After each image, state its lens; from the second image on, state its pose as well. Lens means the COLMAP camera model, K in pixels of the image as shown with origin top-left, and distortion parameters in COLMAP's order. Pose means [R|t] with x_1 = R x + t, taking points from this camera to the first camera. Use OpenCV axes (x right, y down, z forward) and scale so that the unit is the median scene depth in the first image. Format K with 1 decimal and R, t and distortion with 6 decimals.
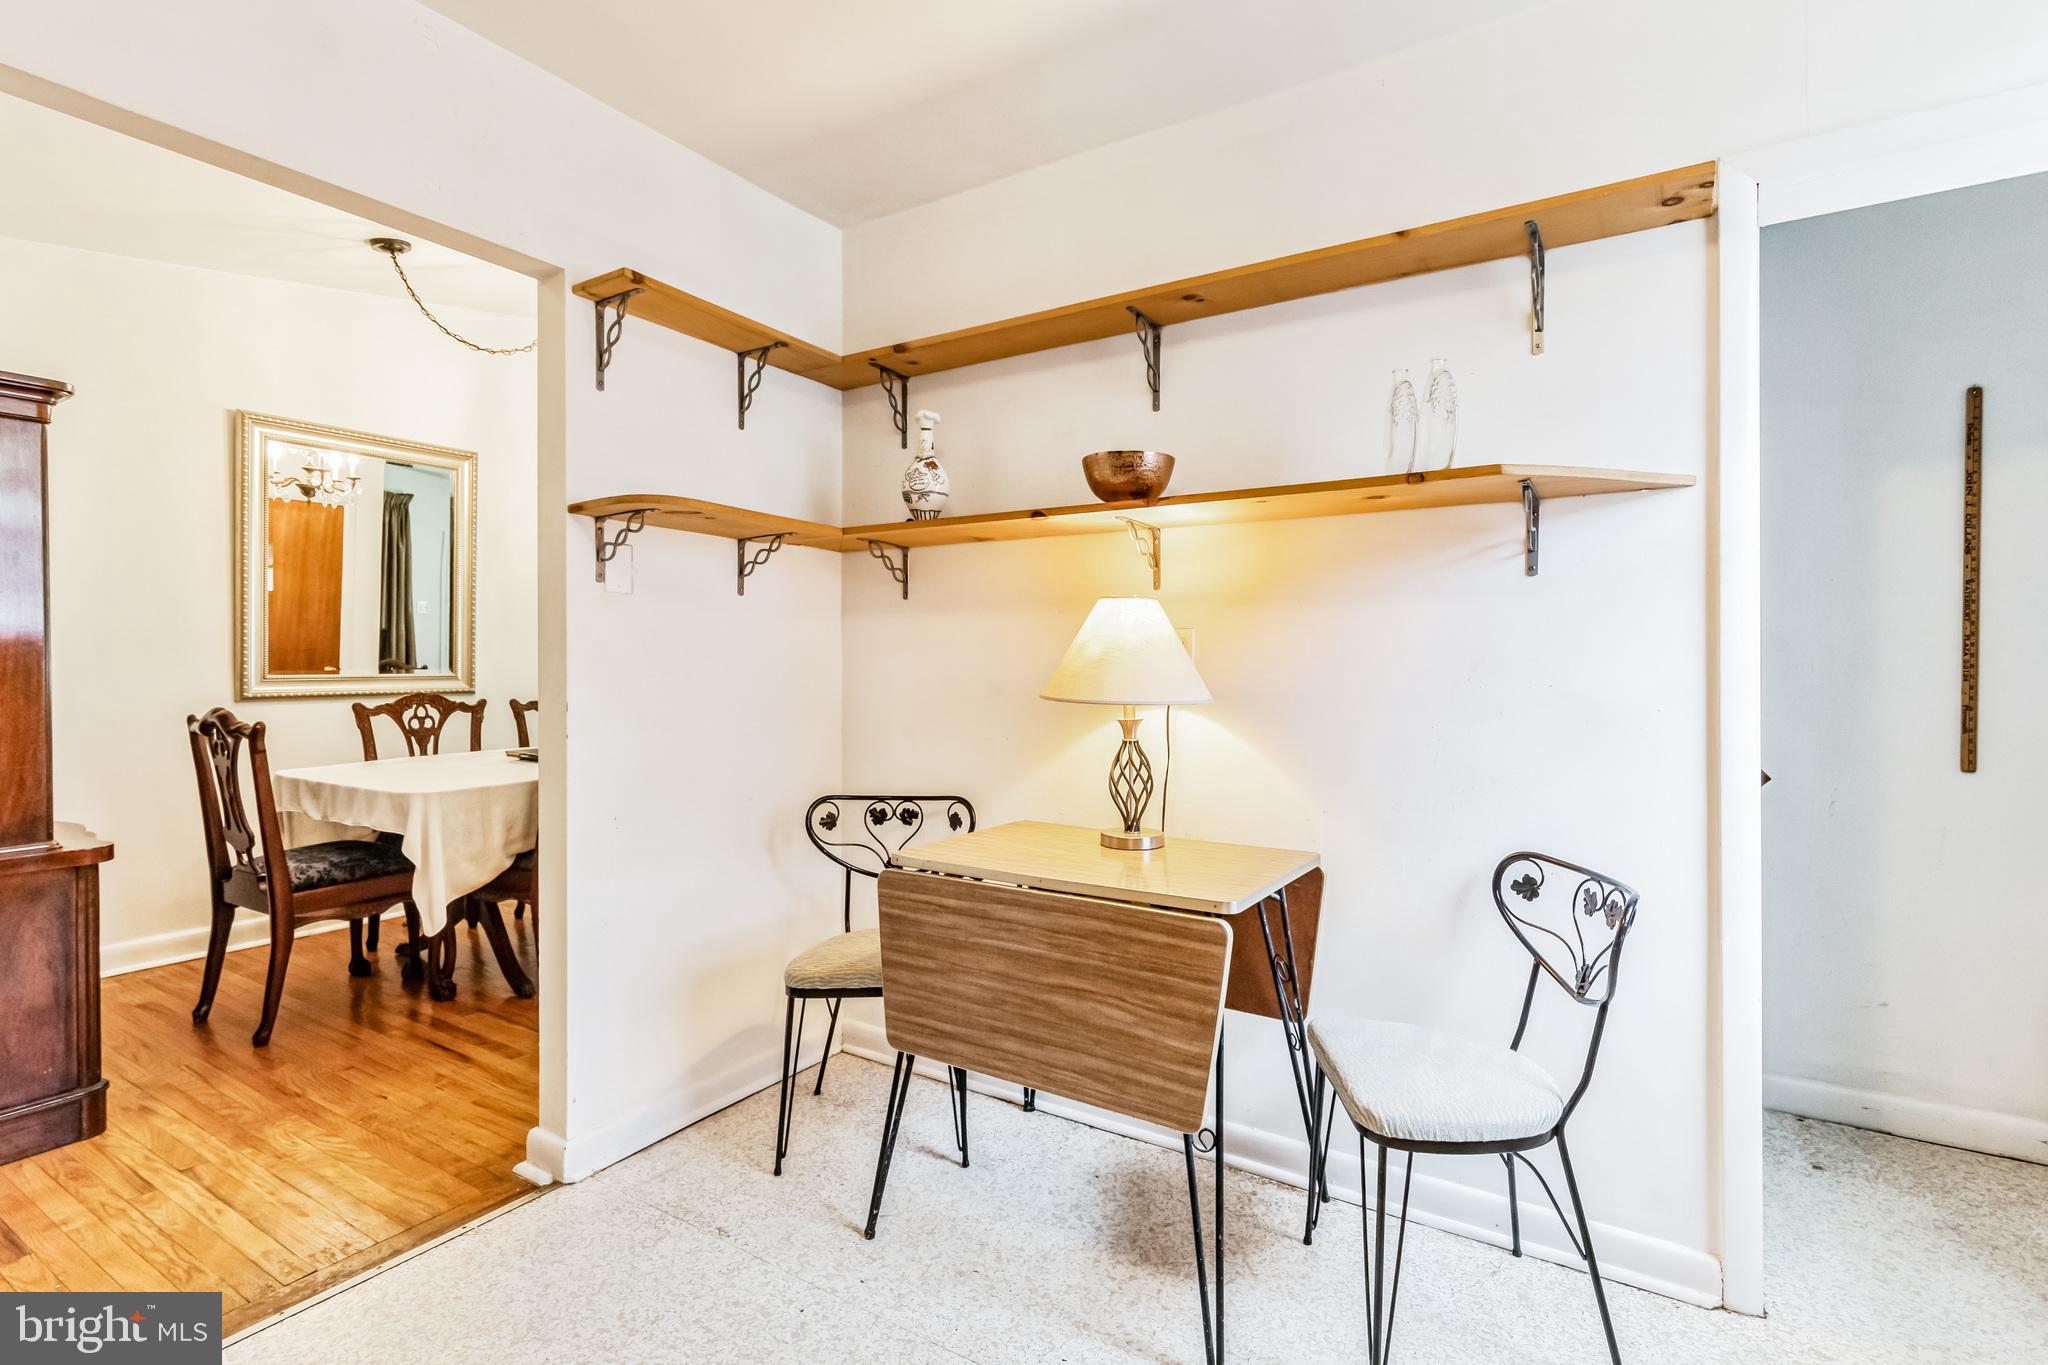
lens RADIAL K [[923.9, 0, 1036.7], [0, 923.9, 671.6], [0, 0, 1]] dist [0.001874, -0.000521]
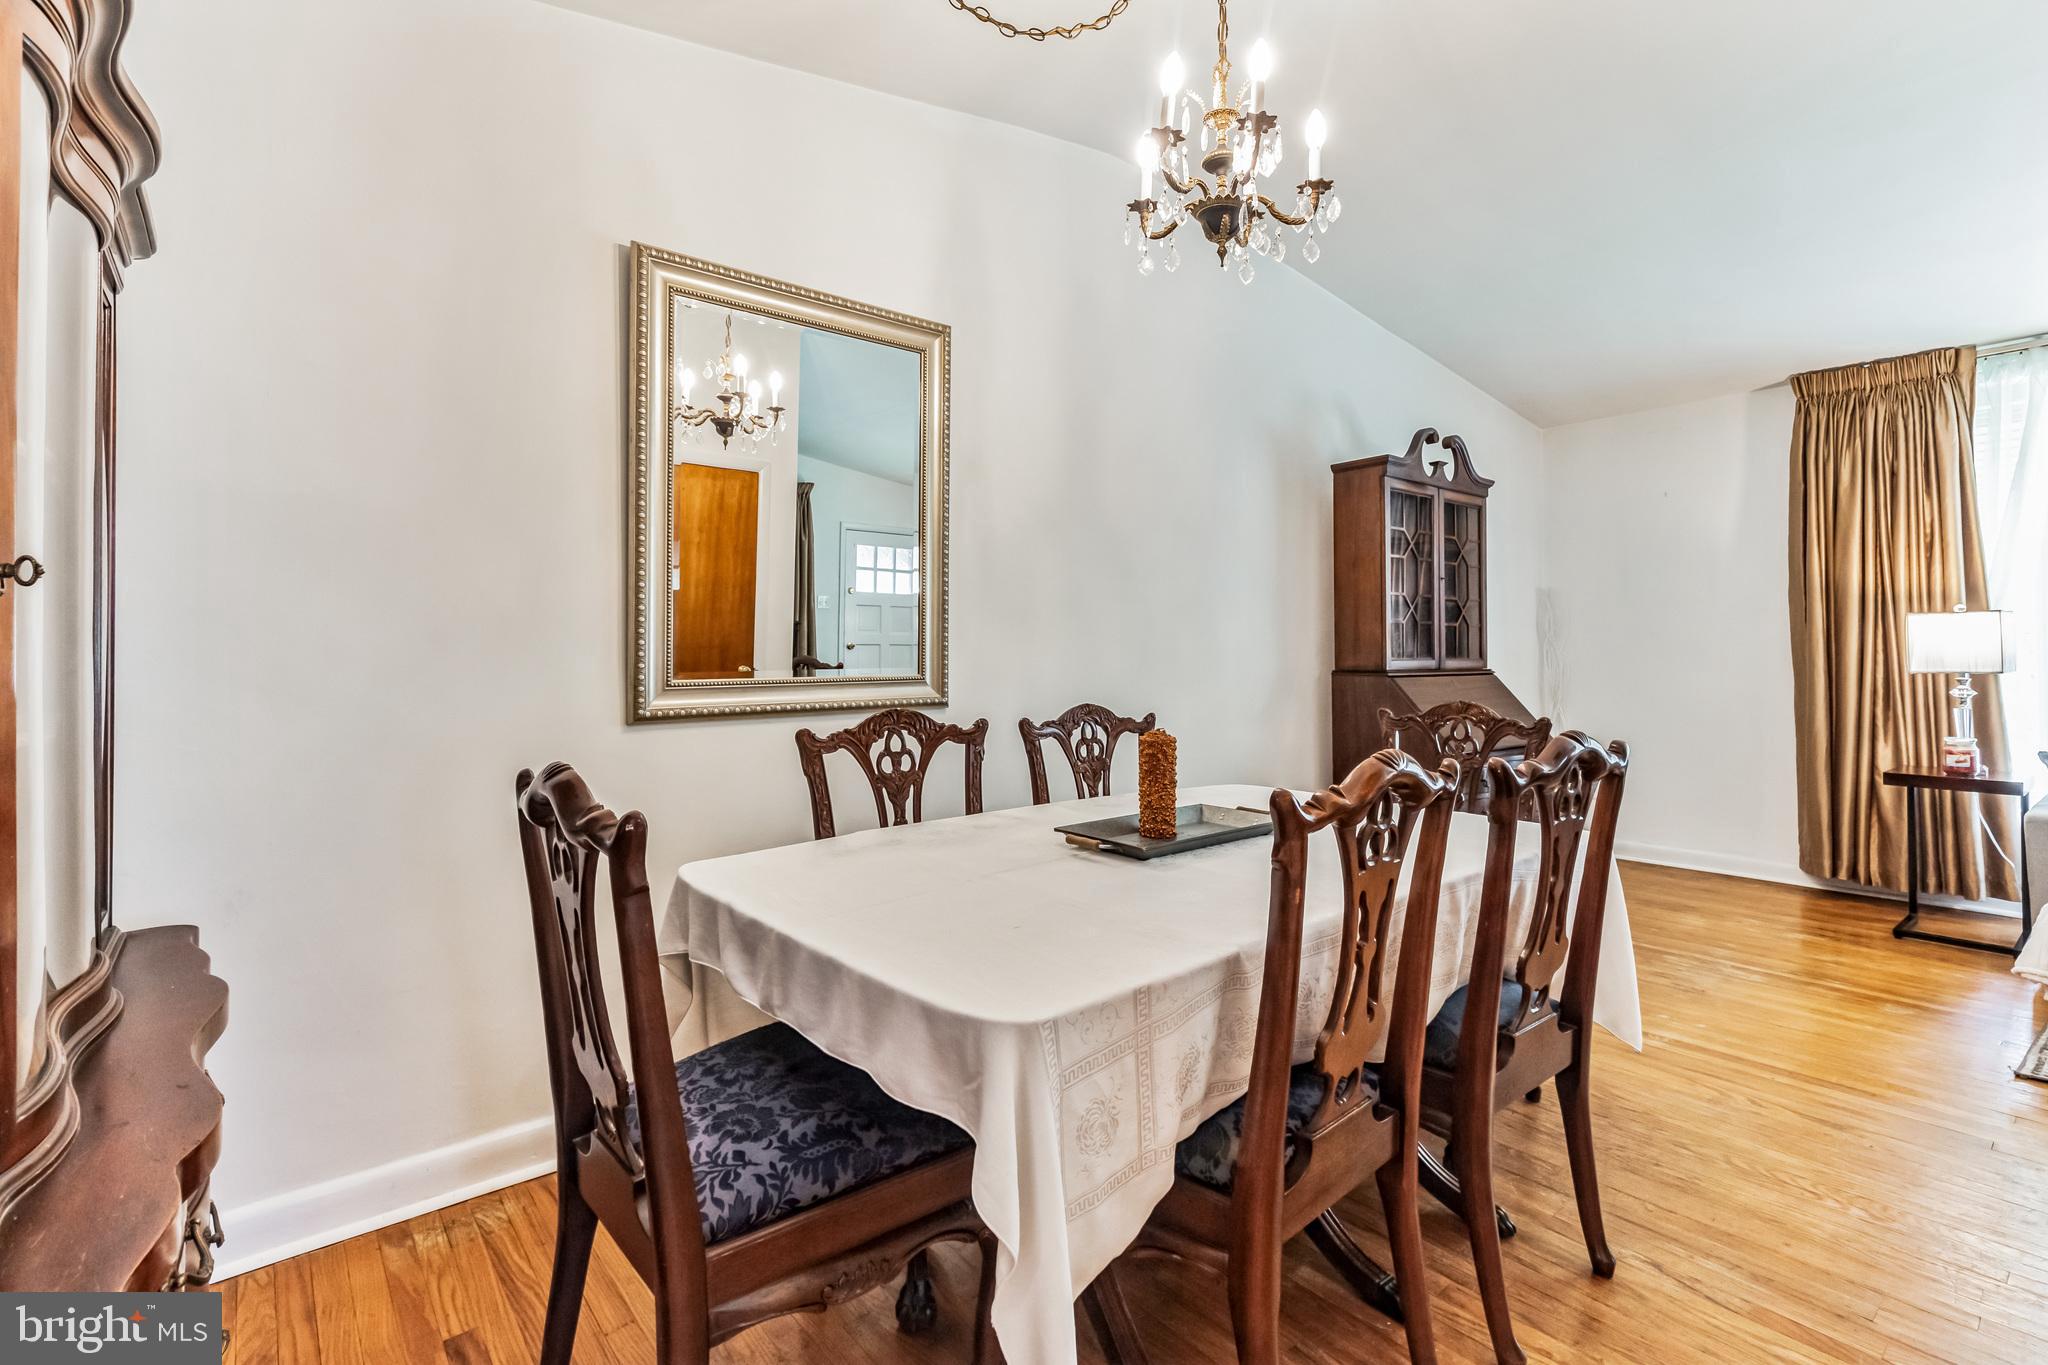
lens RADIAL K [[896.6, 0, 1050.5], [0, 896.6, 641.8], [0, 0, 1]] dist [0.002322, 0.000006]
pose [[0.952125, -0.015765, -0.305302, -0.412388], [0.007364, 0.999562, -0.028650, -0.002447], [0.305620, 0.025031, 0.951825, 0.511372]]
